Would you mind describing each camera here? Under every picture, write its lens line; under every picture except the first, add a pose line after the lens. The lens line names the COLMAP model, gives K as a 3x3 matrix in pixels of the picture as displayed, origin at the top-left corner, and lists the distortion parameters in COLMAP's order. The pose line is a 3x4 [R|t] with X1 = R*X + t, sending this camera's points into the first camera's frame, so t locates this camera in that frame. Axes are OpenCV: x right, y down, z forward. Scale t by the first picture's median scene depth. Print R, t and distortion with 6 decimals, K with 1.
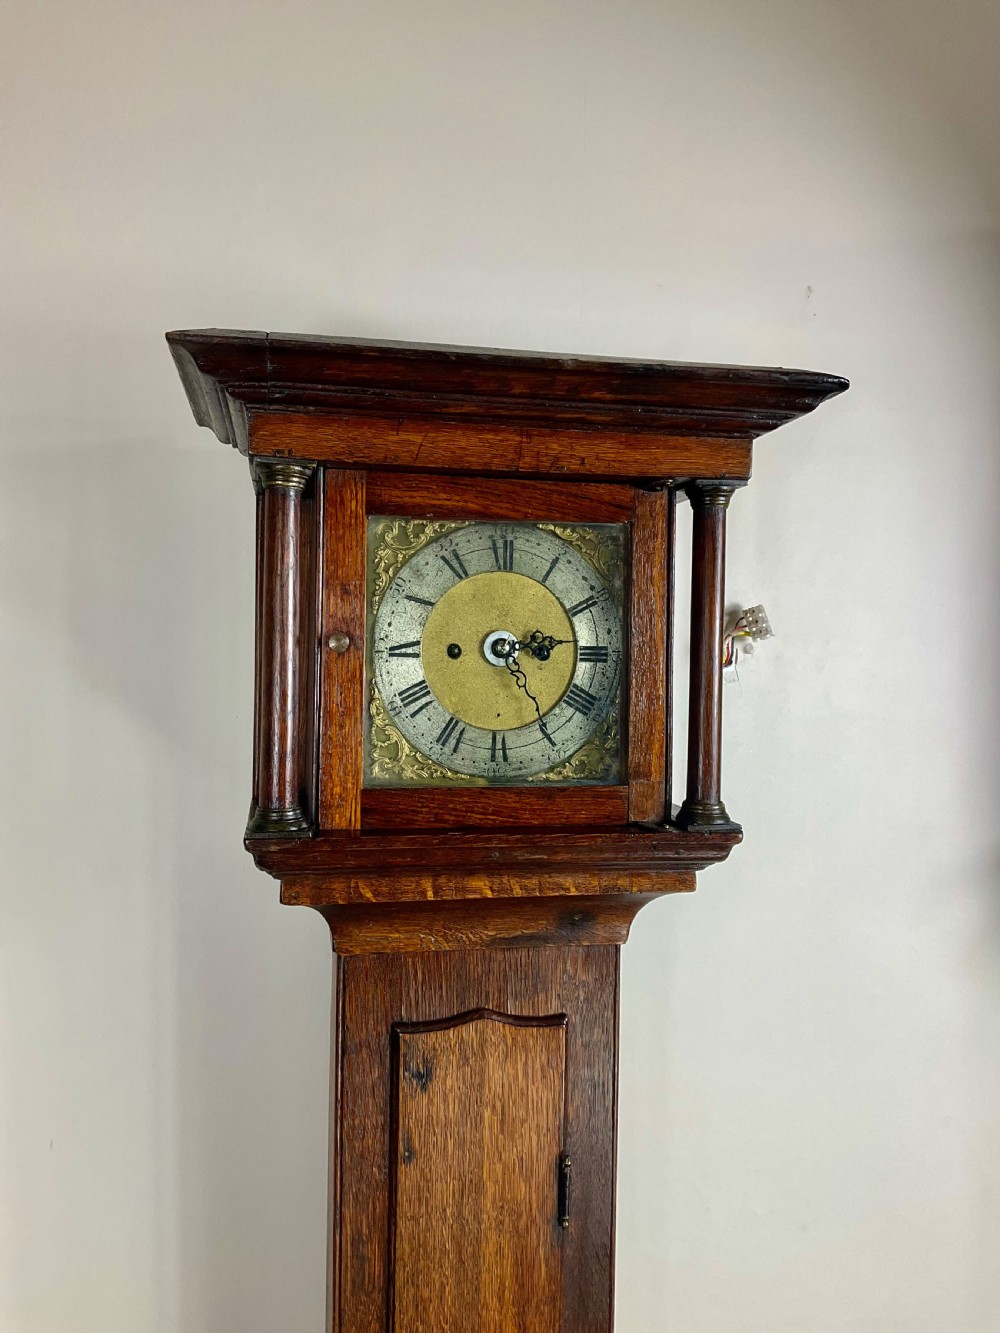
lens RADIAL K [[1104.6, 0, 504.0], [0, 1104.6, 661.6], [0, 0, 1]] dist [0.081543, -0.180587]
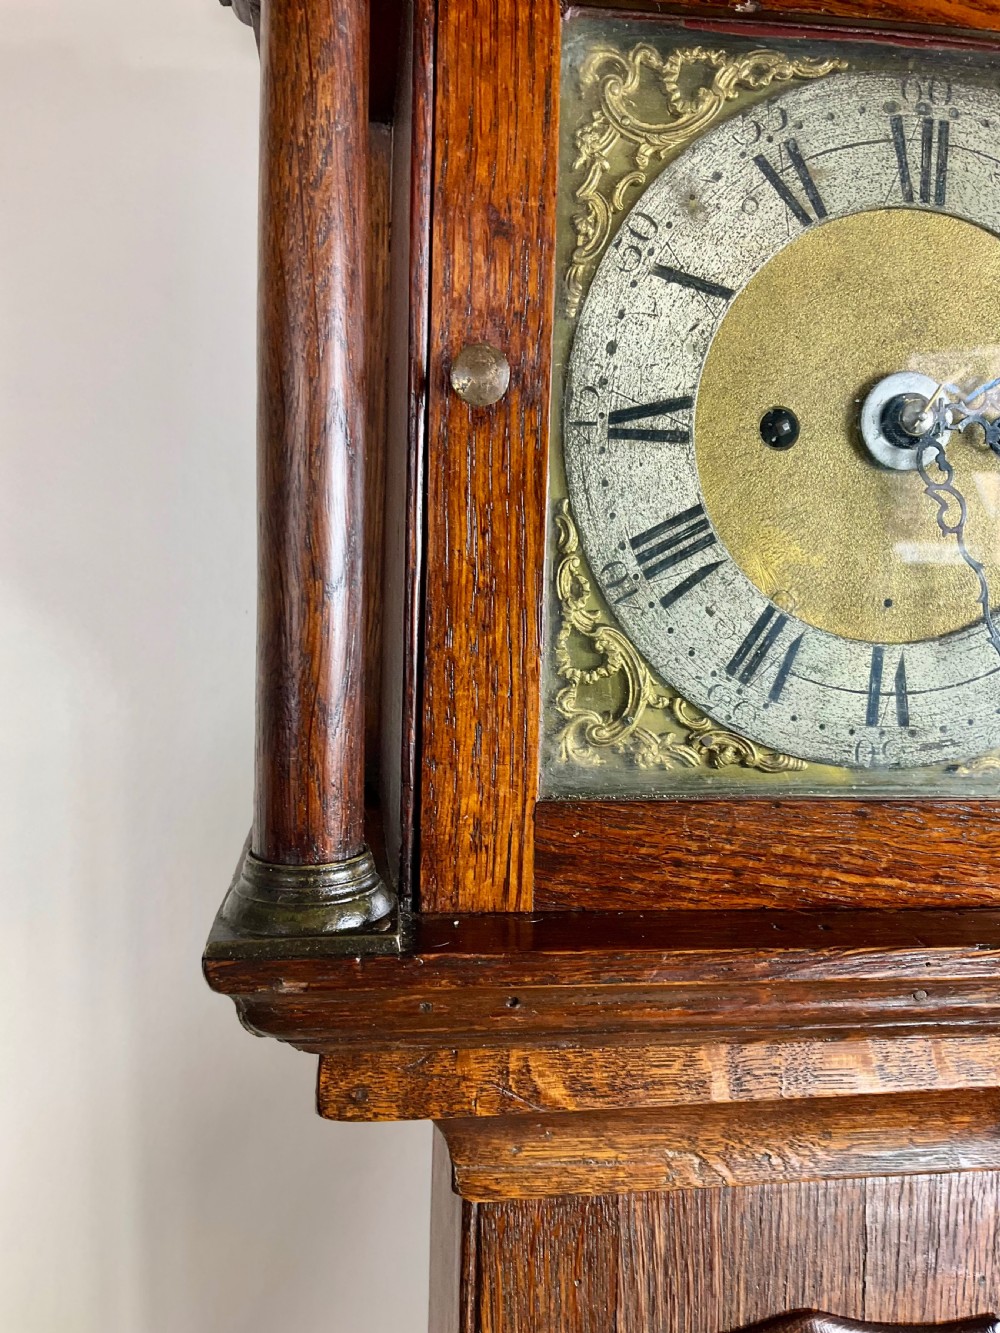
lens RADIAL K [[1104.6, 0, 509.7], [0, 1104.6, 663.9], [0, 0, 1]] dist [0.081543, -0.180587]
pose [[0.997725, 0.014321, -0.065883, -0.108748], [-0.009196, 0.996954, 0.077443, 0.040957], [0.066792, -0.076661, 0.994818, 0.614125]]
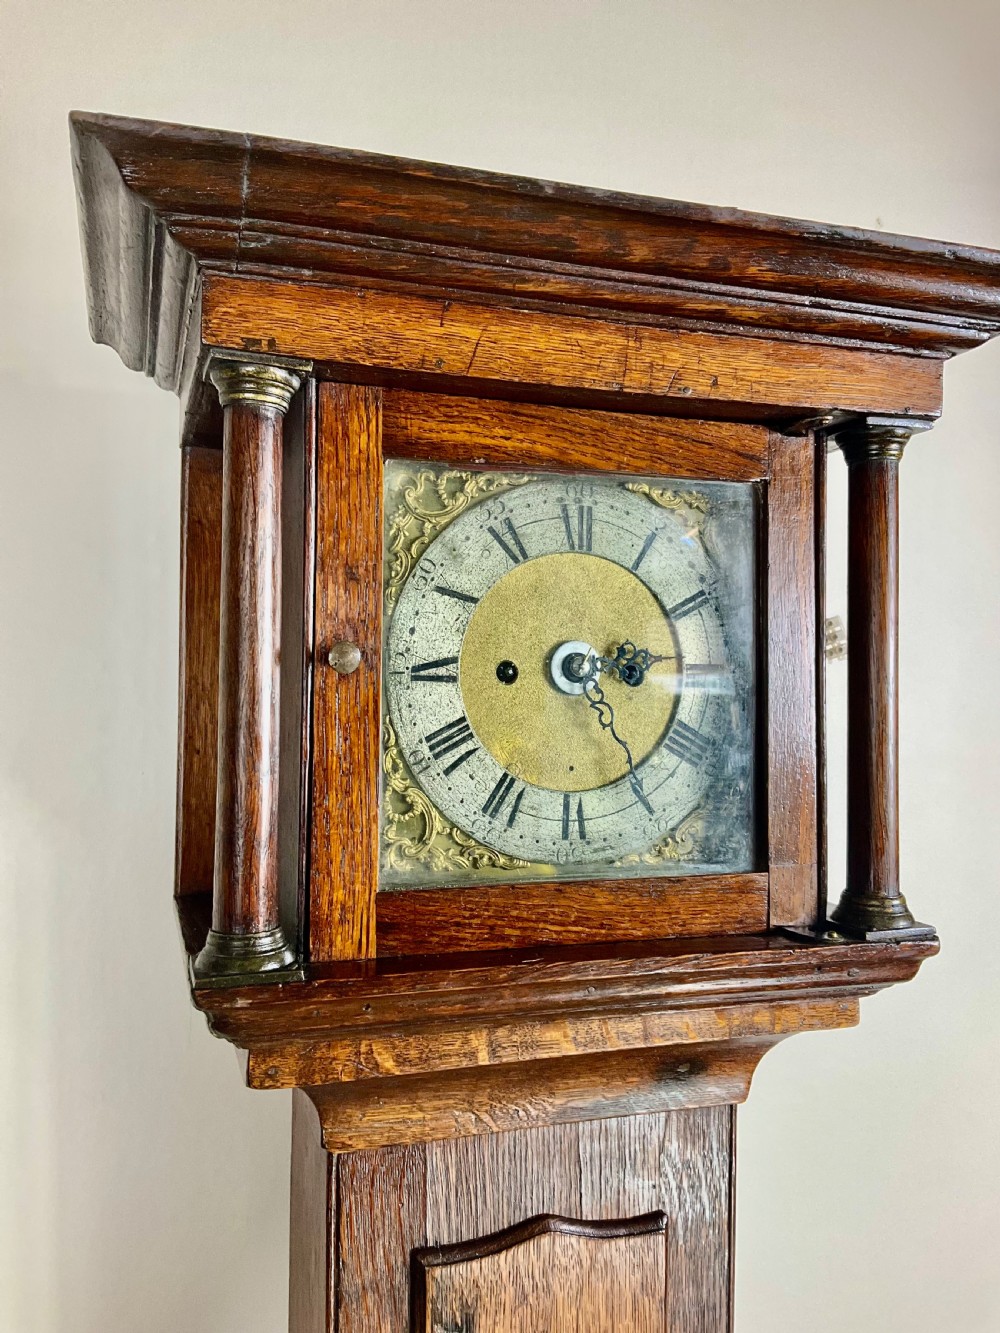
lens RADIAL K [[1104.6, 0, 498.2], [0, 1104.6, 655.5], [0, 0, 1]] dist [0.081543, -0.180587]
pose [[0.993118, -0.003204, 0.117076, -0.126439], [0.007246, 0.999392, -0.034112, 0.003016], [-0.116896, 0.034725, 0.992537, 0.345486]]
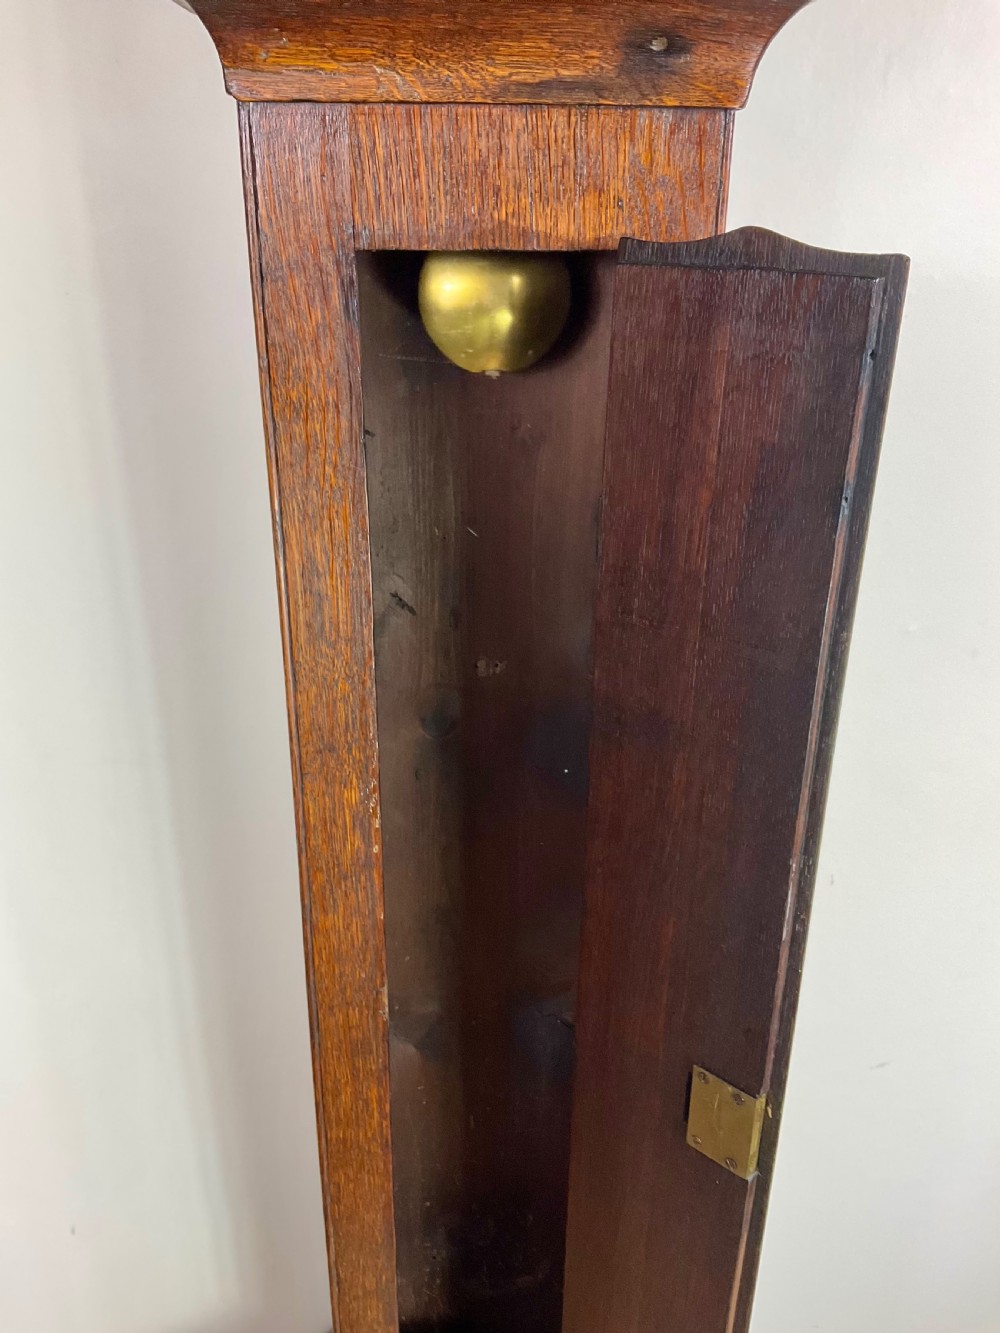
lens RADIAL K [[1104.6, 0, 501.9], [0, 1104.6, 666.4], [0, 0, 1]] dist [0.081543, -0.180587]
pose [[0.987665, 0.056719, -0.145949, 0.090886], [0.005171, 0.919765, 0.392436, 0.307117], [0.156497, -0.388350, 0.908126, 0.371449]]
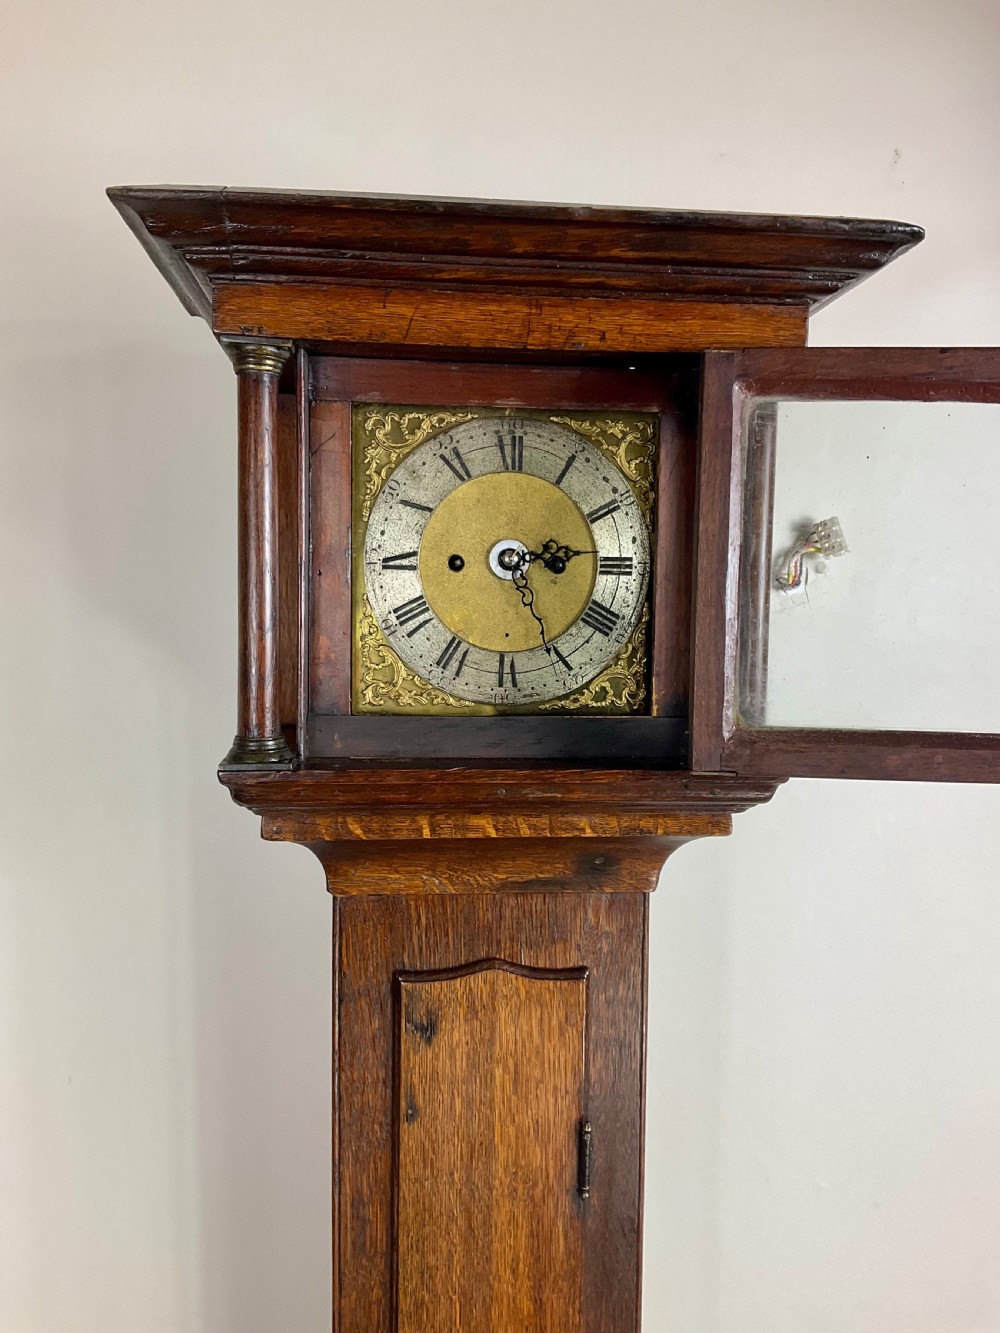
lens RADIAL K [[1104.6, 0, 513.1], [0, 1104.6, 666.7], [0, 0, 1]] dist [0.081543, -0.180587]
pose [[0.994224, 0.003037, -0.107280, 0.095683], [0.002445, 0.998700, 0.050924, 0.028590], [0.107295, -0.050892, 0.992924, 0.115634]]
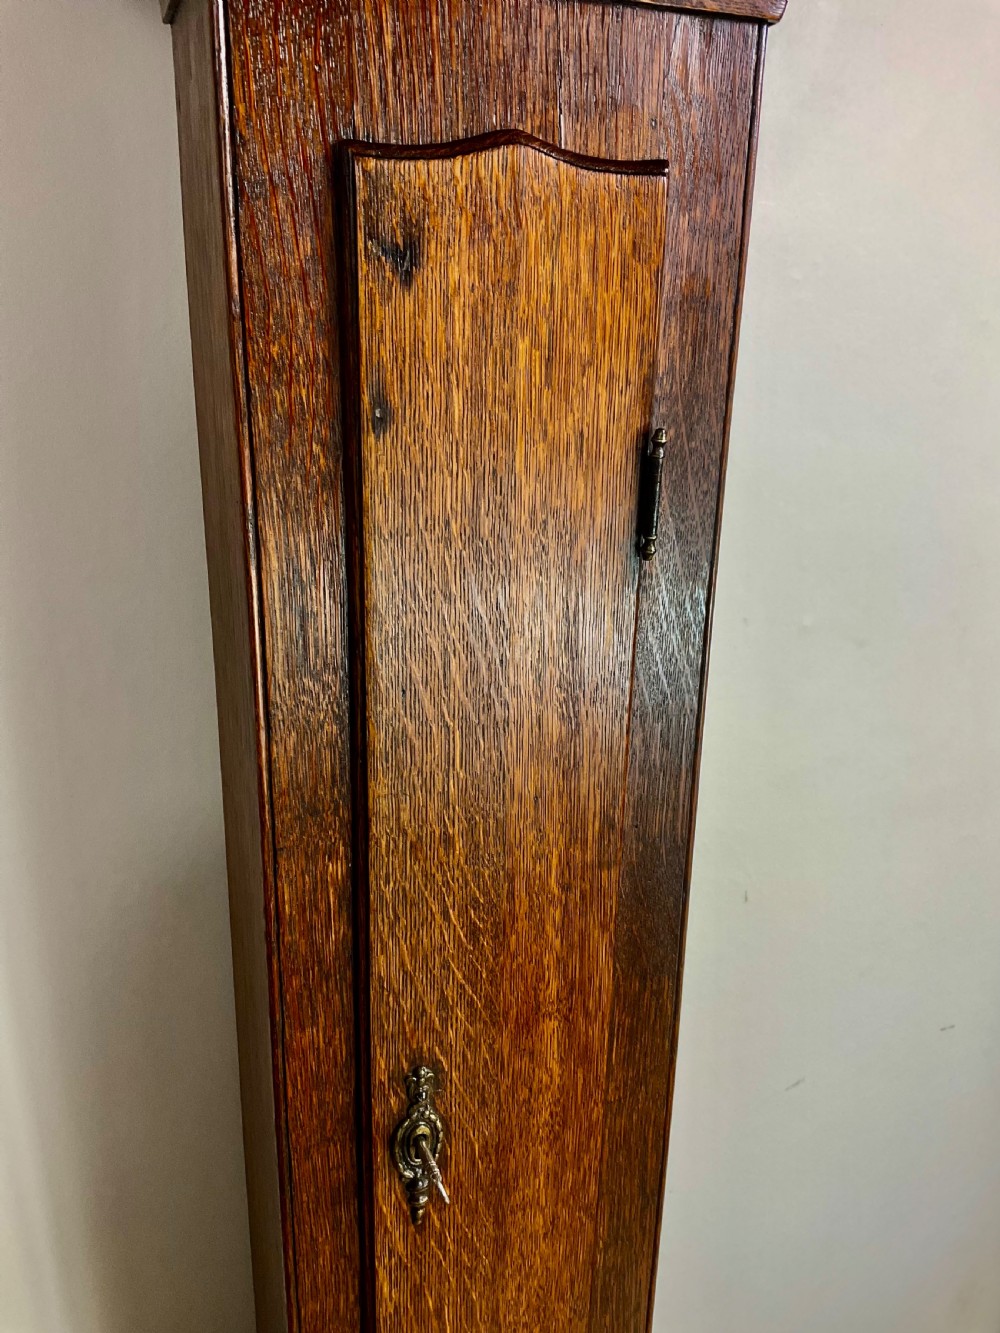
lens RADIAL K [[1104.6, 0, 508.0], [0, 1104.6, 670.3], [0, 0, 1]] dist [0.081543, -0.180587]
pose [[0.984804, -0.053676, 0.165165, -0.119933], [-0.003707, 0.944324, 0.328997, 0.386134], [-0.173628, -0.324610, 0.929775, 0.470225]]
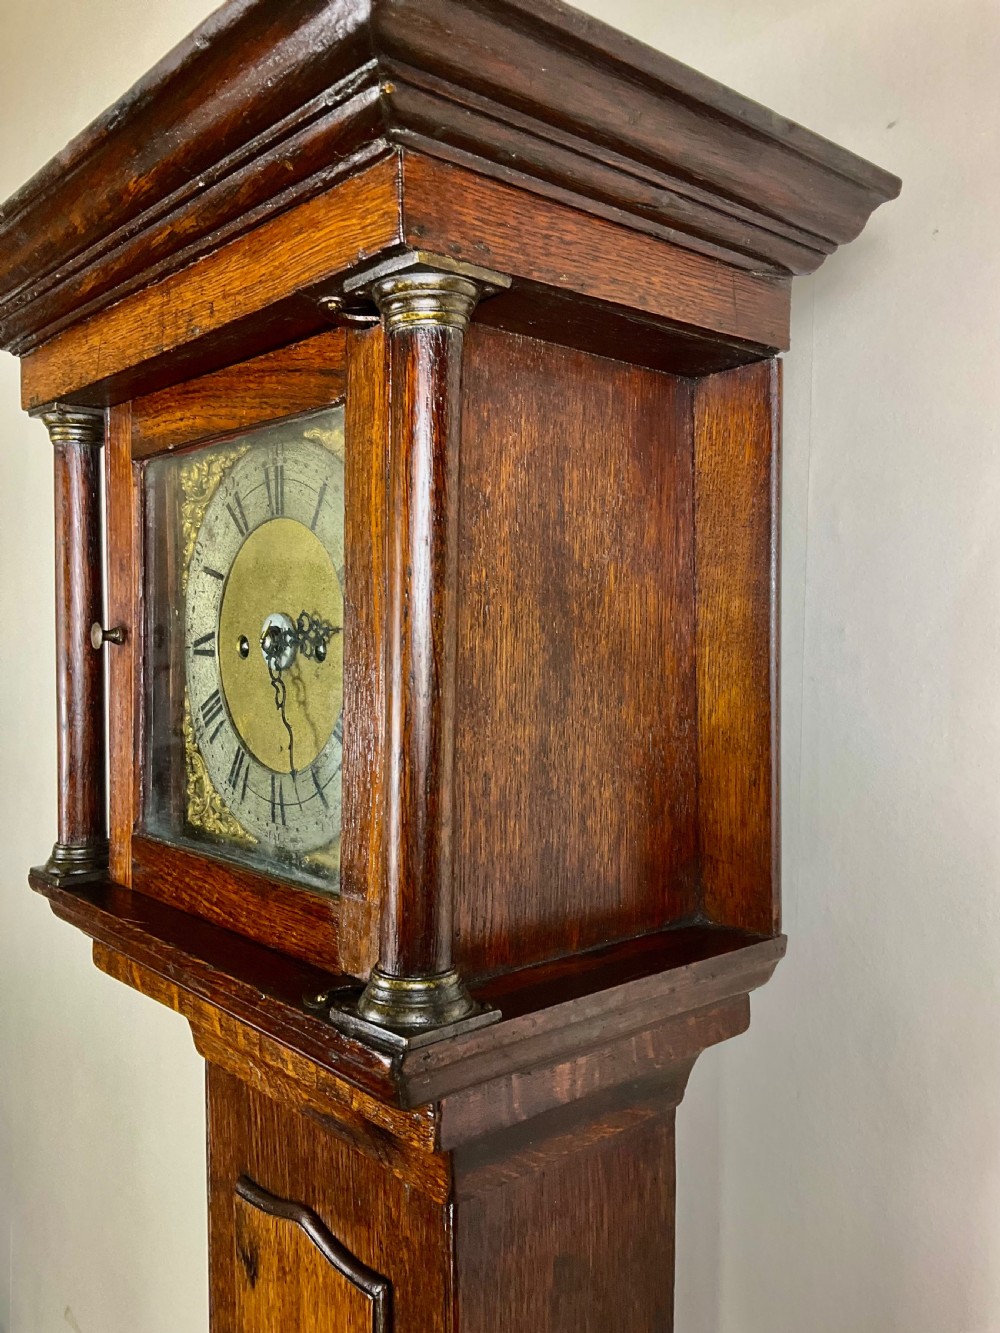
lens RADIAL K [[1104.6, 0, 502.9], [0, 1104.6, 661.4], [0, 0, 1]] dist [0.081543, -0.180587]
pose [[0.510100, 0.007987, -0.860078, 0.597800], [-0.000677, 0.999960, 0.008885, -0.006565], [0.860115, -0.003950, 0.510085, 0.790158]]
